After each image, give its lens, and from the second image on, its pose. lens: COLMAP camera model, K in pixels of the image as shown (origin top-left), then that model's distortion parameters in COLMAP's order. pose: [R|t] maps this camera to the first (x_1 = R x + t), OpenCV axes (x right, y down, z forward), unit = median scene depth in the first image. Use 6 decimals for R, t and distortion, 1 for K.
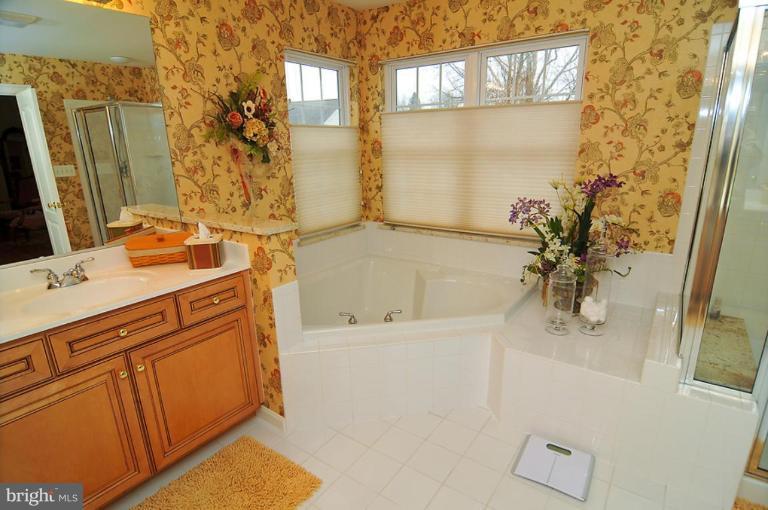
lens RADIAL K [[412.1, 0, 381.1], [0, 412.1, 262.7], [0, 0, 1]] dist [-0.000353, -0.015512]
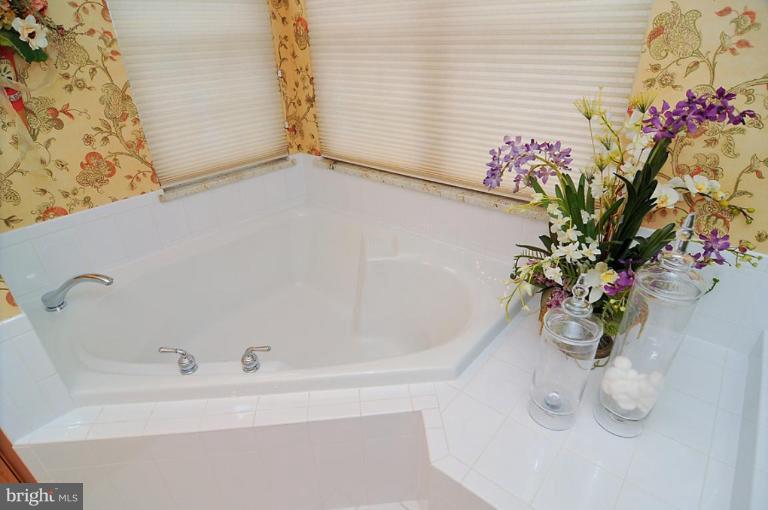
lens RADIAL K [[412.1, 0, 381.1], [0, 412.1, 262.7], [0, 0, 1]] dist [-0.000353, -0.015512]
pose [[0.996428, 0.036910, -0.075955, 0.219867], [-0.018893, 0.974062, 0.225490, -0.114285], [0.082307, -0.223249, 0.971280, 0.462735]]
